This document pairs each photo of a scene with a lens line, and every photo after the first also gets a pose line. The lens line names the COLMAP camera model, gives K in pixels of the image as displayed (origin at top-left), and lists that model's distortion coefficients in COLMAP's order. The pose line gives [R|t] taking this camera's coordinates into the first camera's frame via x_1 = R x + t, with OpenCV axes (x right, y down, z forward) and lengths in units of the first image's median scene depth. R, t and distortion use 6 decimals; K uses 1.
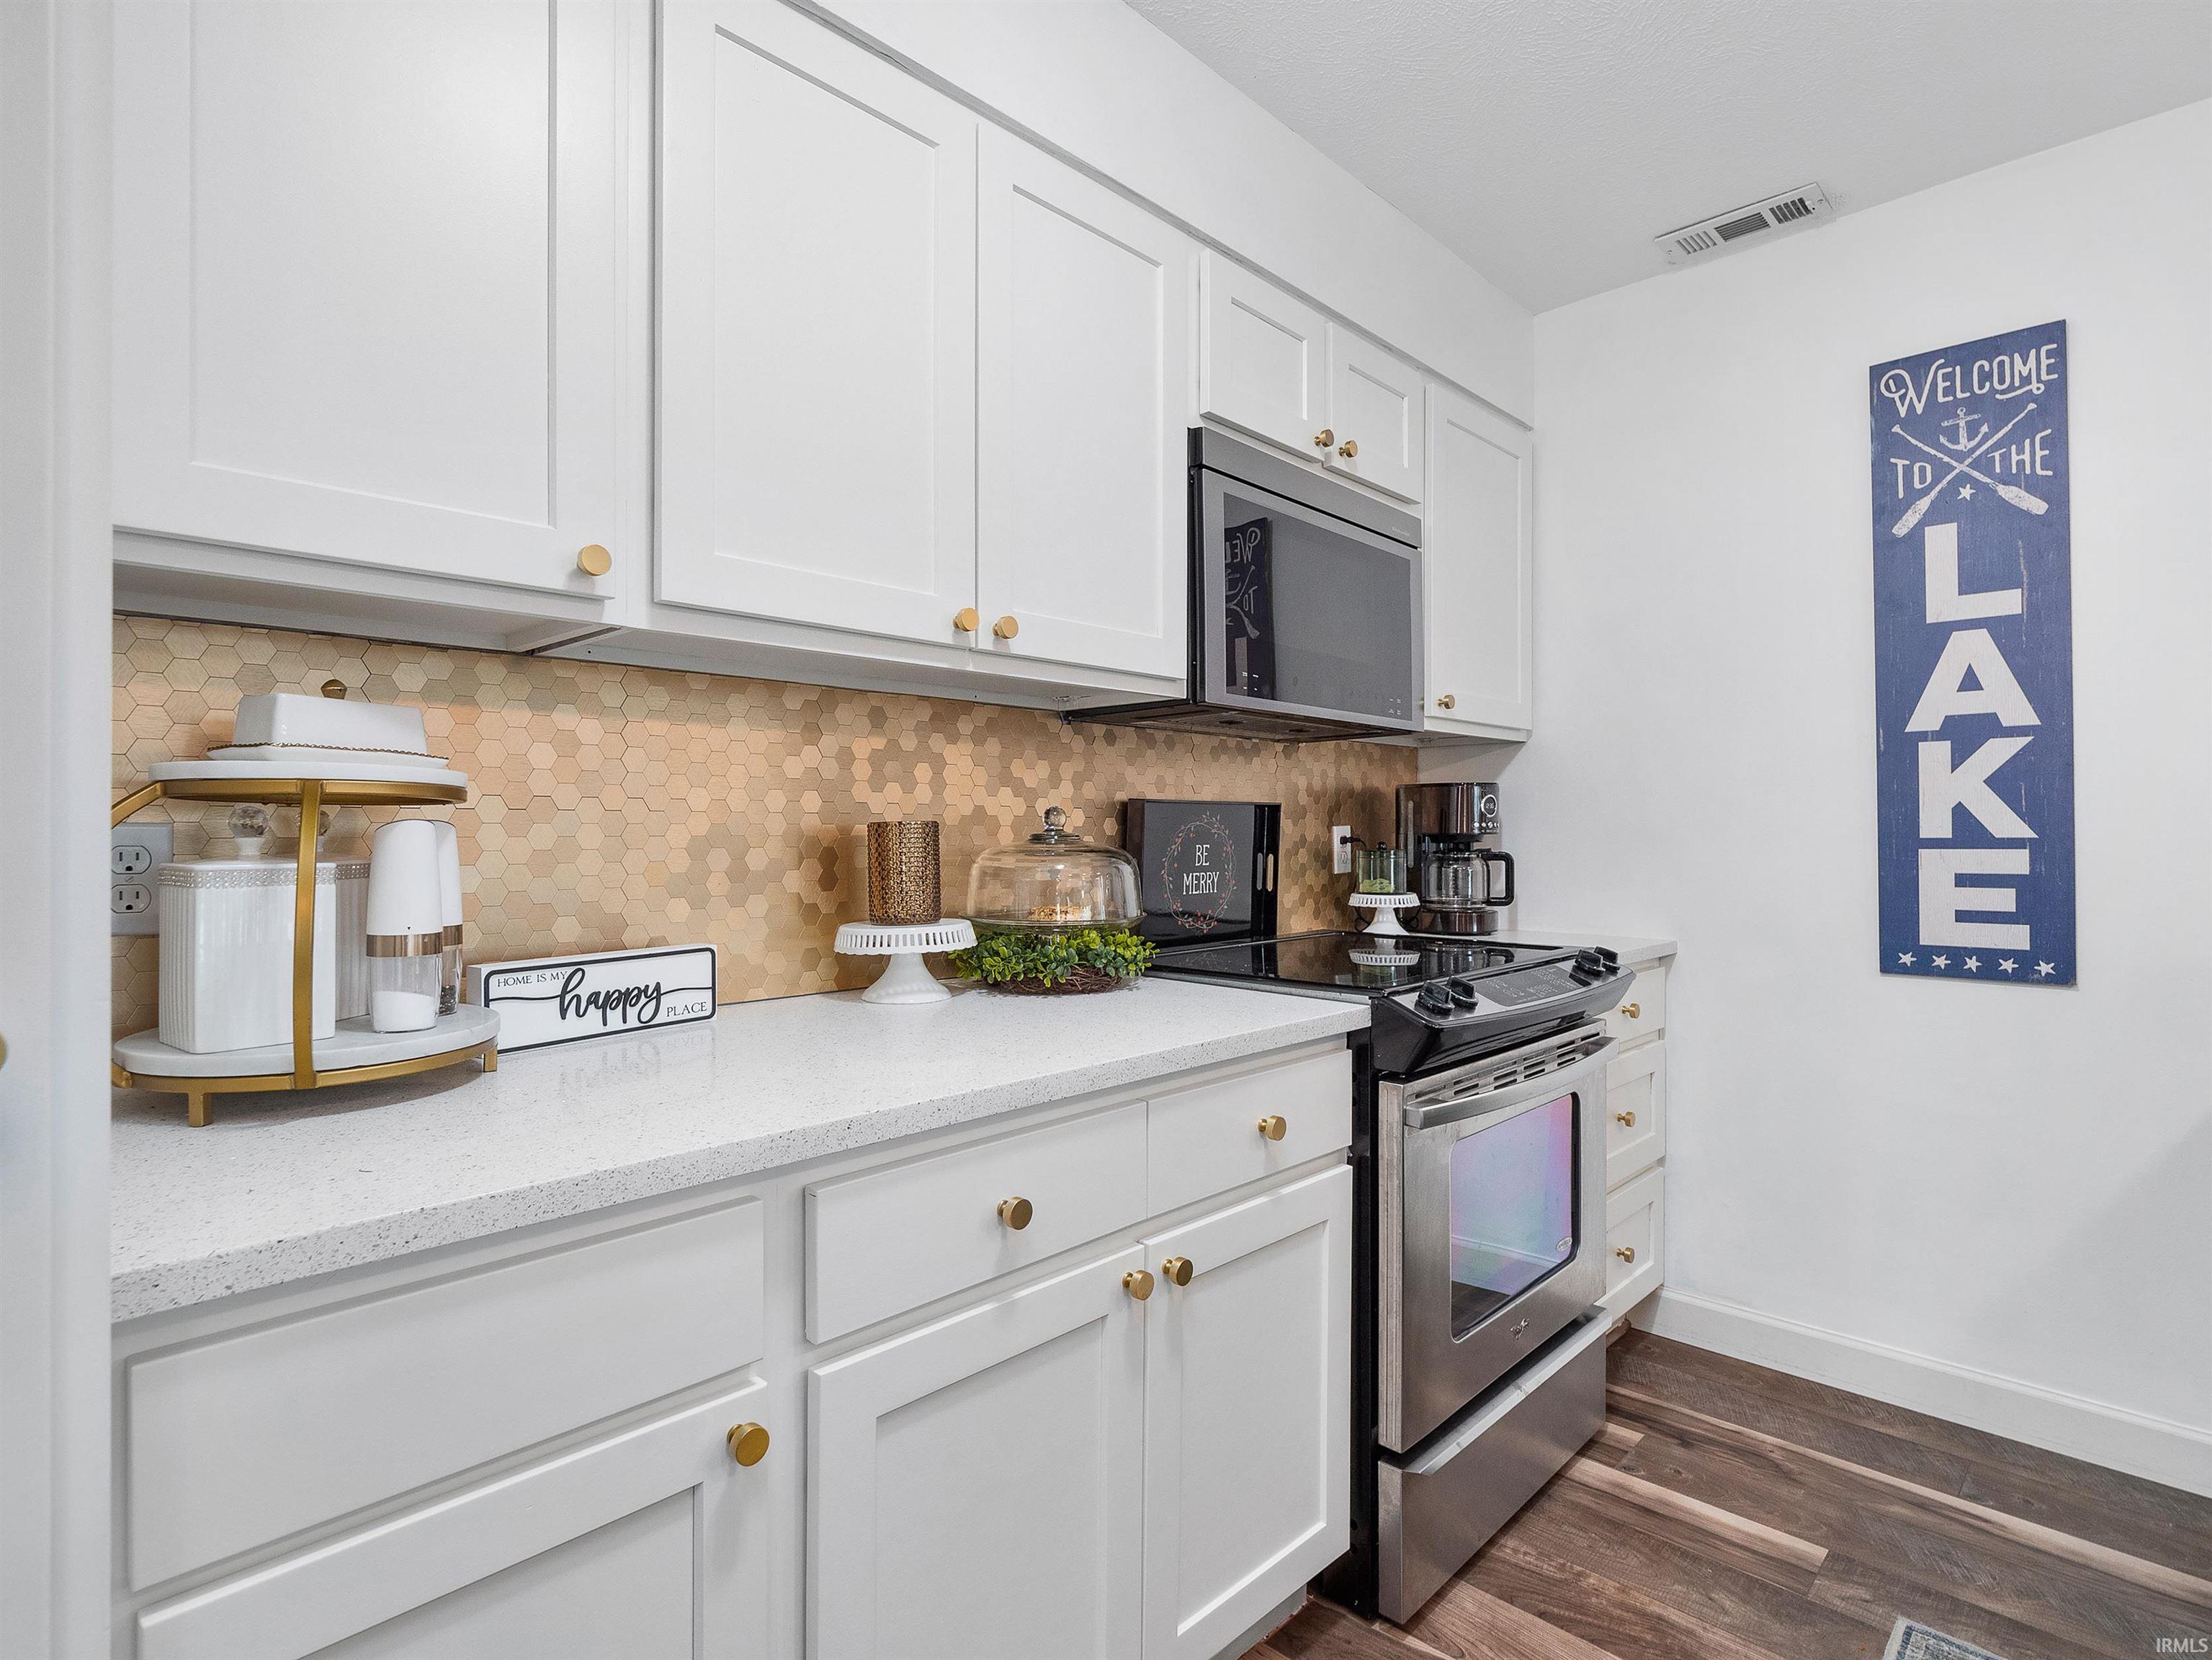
lens RADIAL K [[1123.4, 0, 1106.0], [0, 1123.4, 830.0], [0, 0, 1]] dist [-0.004359, -0.002117]
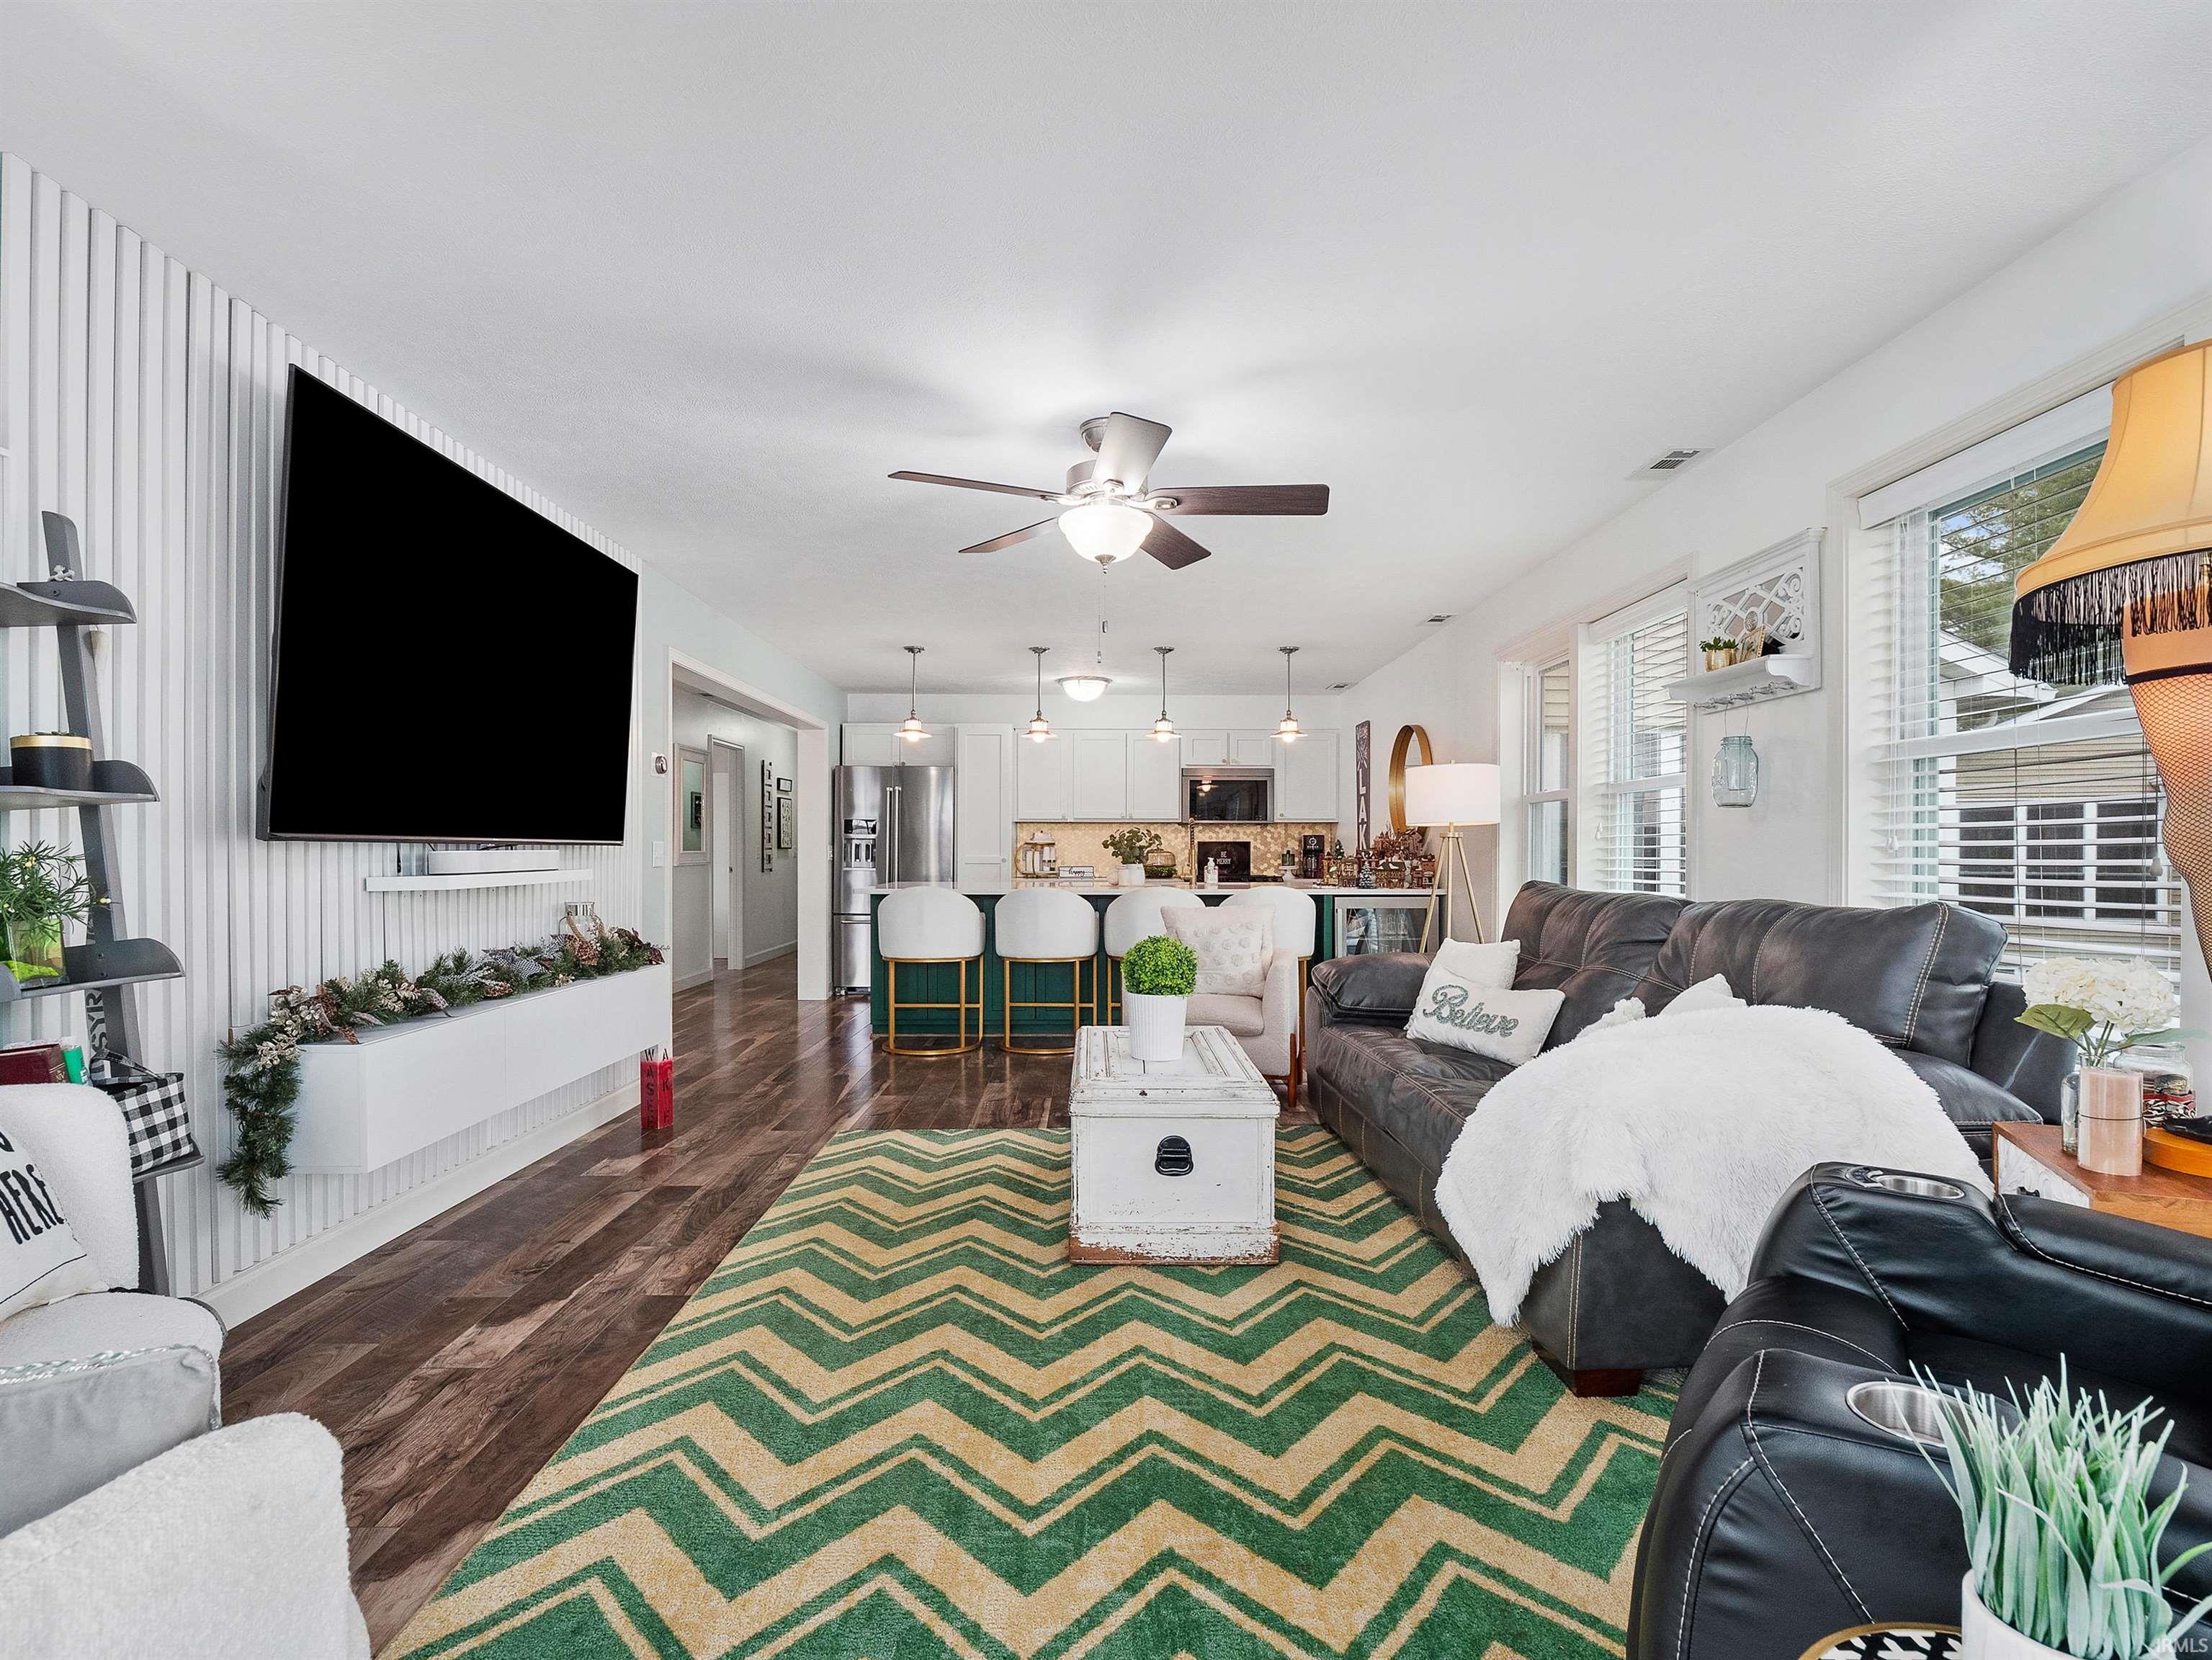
lens RADIAL K [[1093.1, 0, 1101.0], [0, 1093.1, 839.0], [0, 0, 1]] dist [-0.006213, -0.000914]
pose [[0.708149, -0.007940, -0.706018, 2.852648], [-0.000490, 0.999931, -0.011737, 0.014317], [0.706063, 0.008658, 0.708096, -2.372826]]
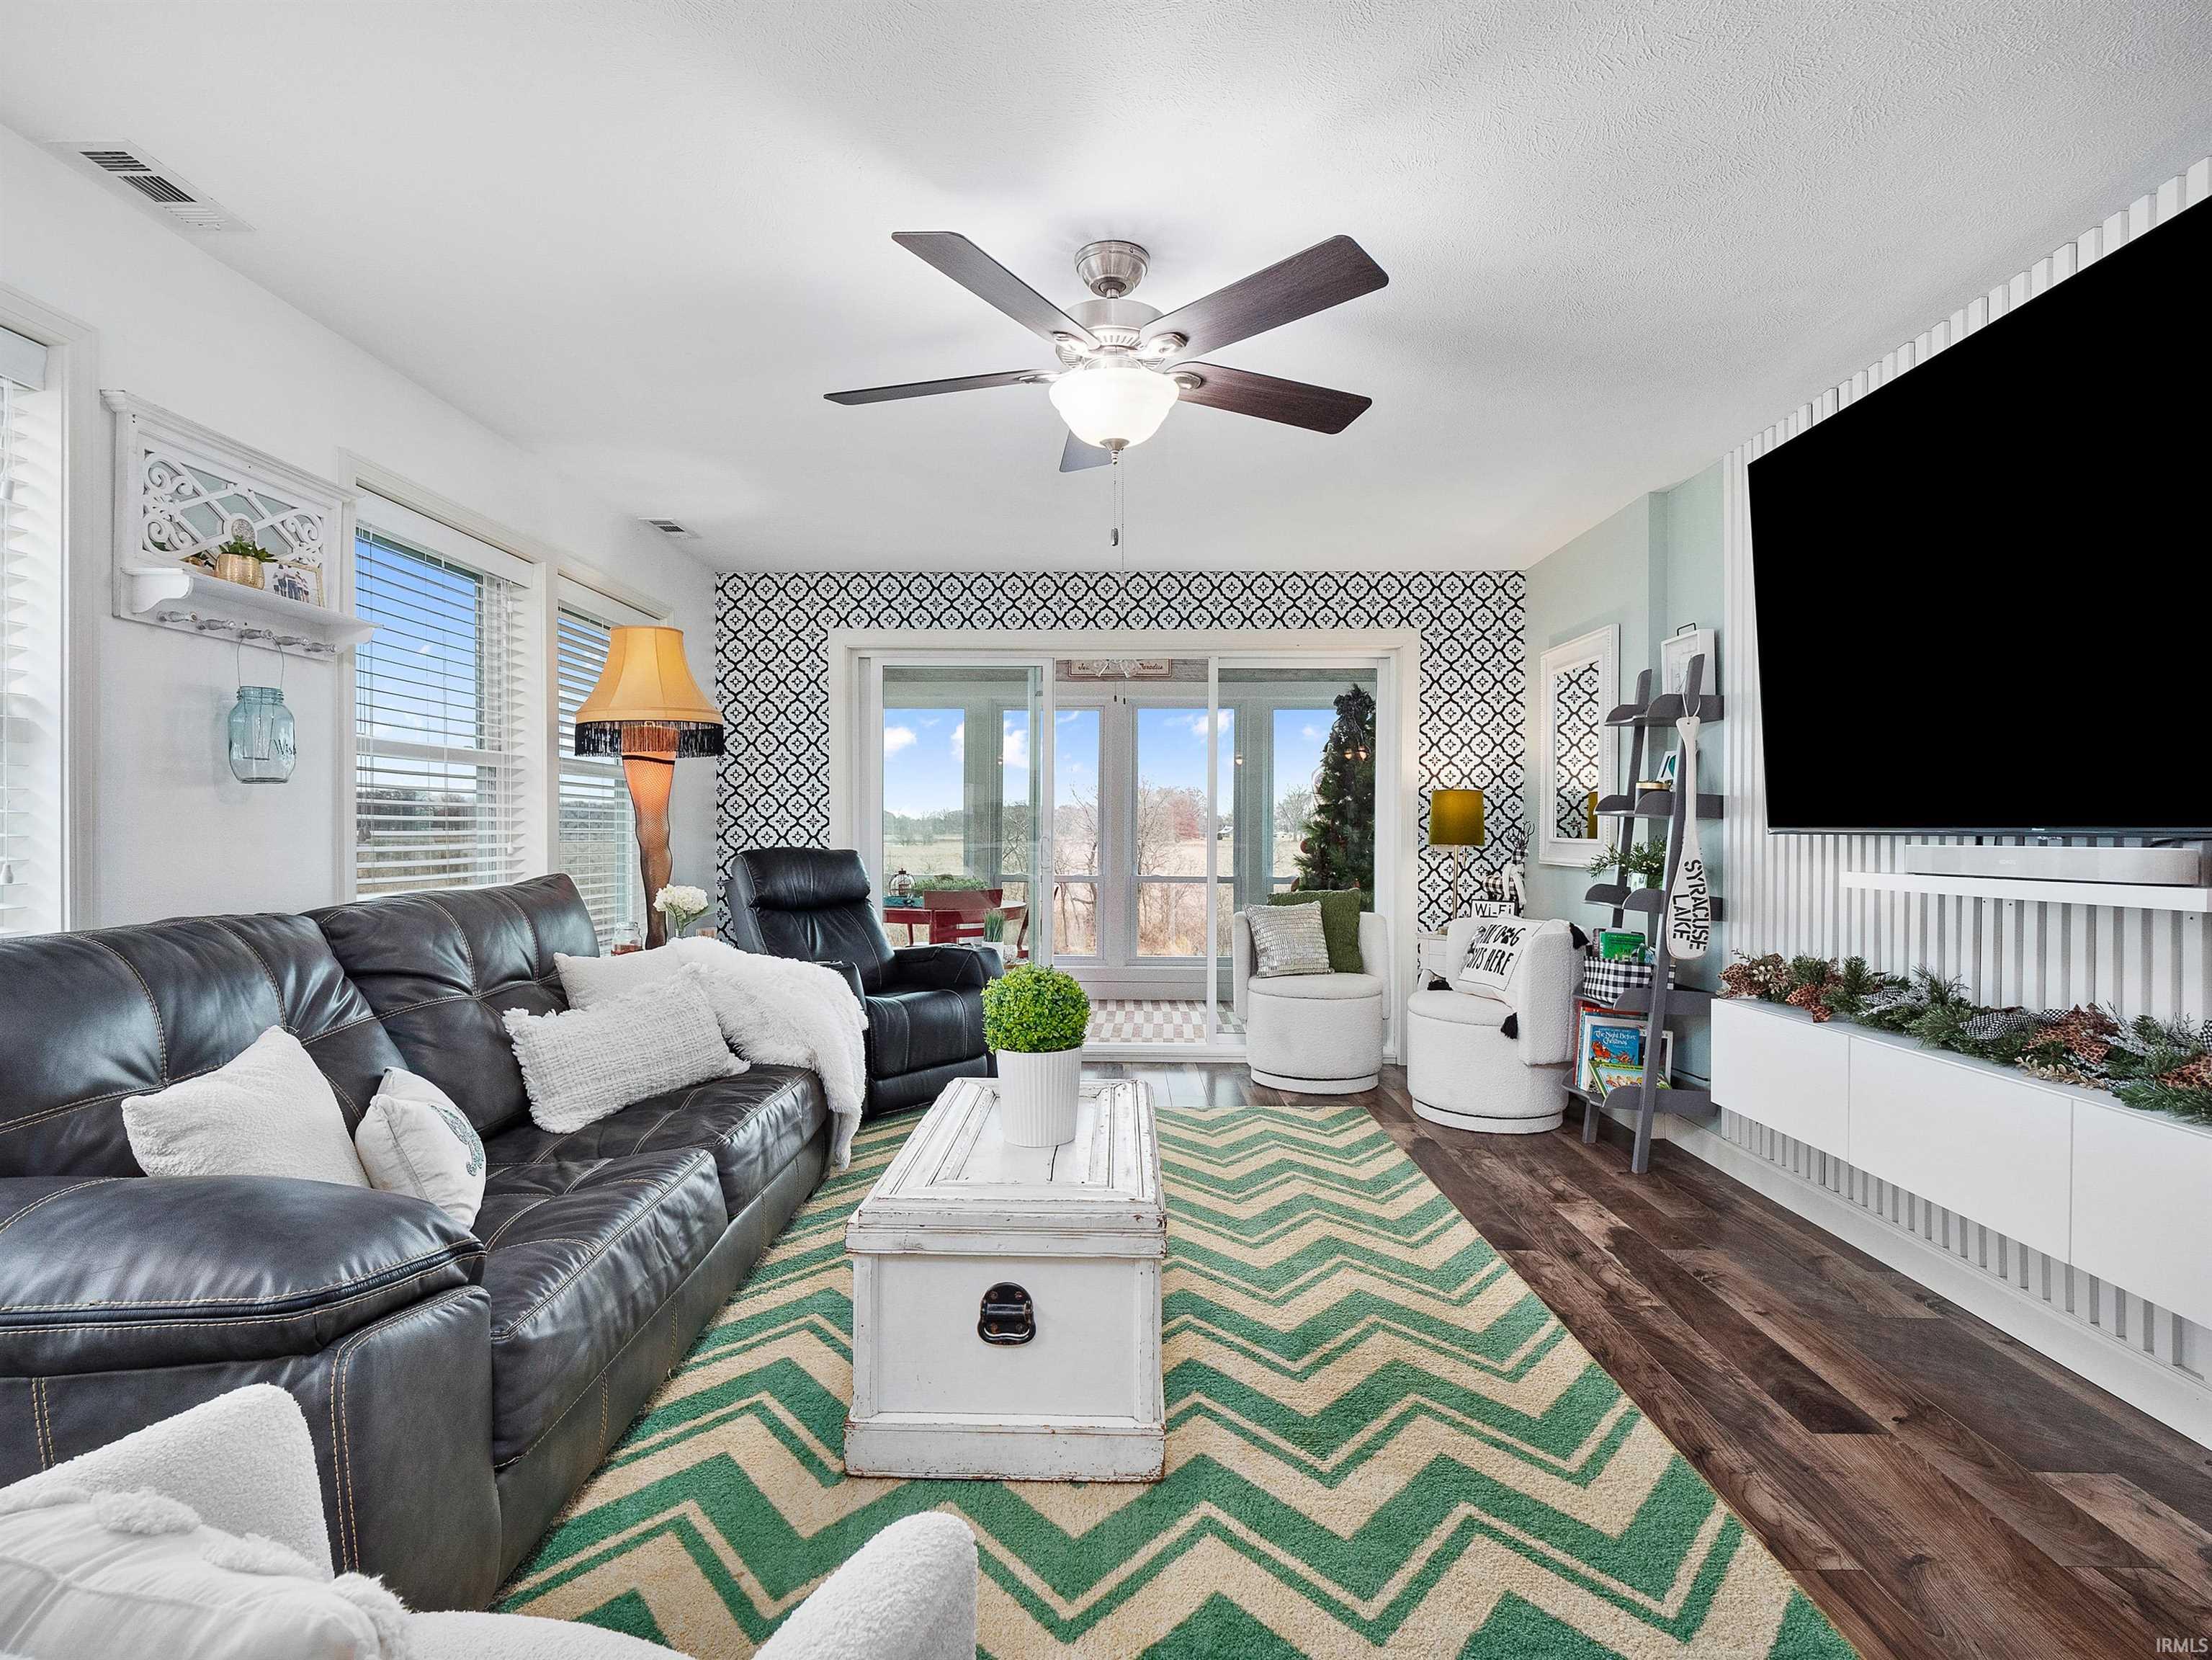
lens RADIAL K [[1083.7, 0, 1106.0], [0, 1083.7, 830.0], [0, 0, 1]] dist [-0.007745, -0.001149]
pose [[-0.690014, -0.004031, 0.723784, 0.911582], [-0.002838, 0.999992, 0.002864, -0.000597], [-0.723790, -0.000078, -0.690020, -0.452859]]
